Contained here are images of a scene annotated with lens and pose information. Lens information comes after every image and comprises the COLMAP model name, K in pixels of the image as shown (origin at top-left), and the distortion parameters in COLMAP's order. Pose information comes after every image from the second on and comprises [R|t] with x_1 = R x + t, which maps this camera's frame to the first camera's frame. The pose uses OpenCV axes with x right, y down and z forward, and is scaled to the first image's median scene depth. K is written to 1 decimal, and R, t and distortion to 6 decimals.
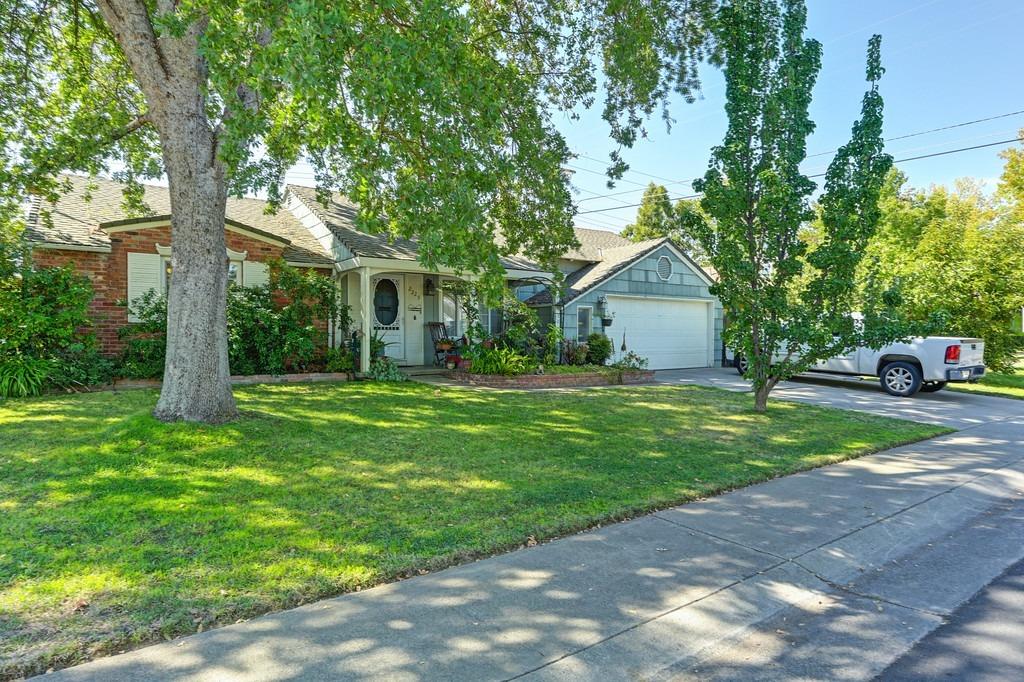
lens RADIAL K [[587.7, 0, 512.0], [0, 587.7, 341.0], [0, 0, 1]] dist [-0.001194, -0.000282]
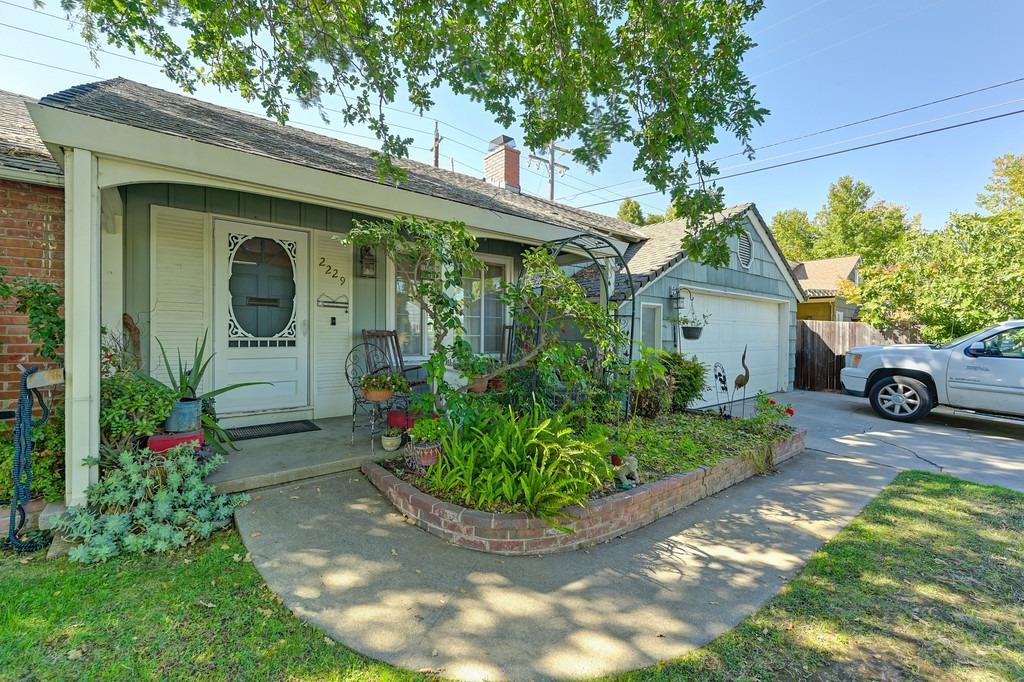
lens RADIAL K [[427.0, 0, 512.0], [0, 427.0, 341.0], [0, 0, 1]] dist [0.000809, 0.000074]
pose [[0.998813, 0.008401, 0.047969, -0.033875], [-0.008944, 0.999898, 0.011128, -0.030175], [-0.047871, -0.011544, 0.998787, 0.678644]]
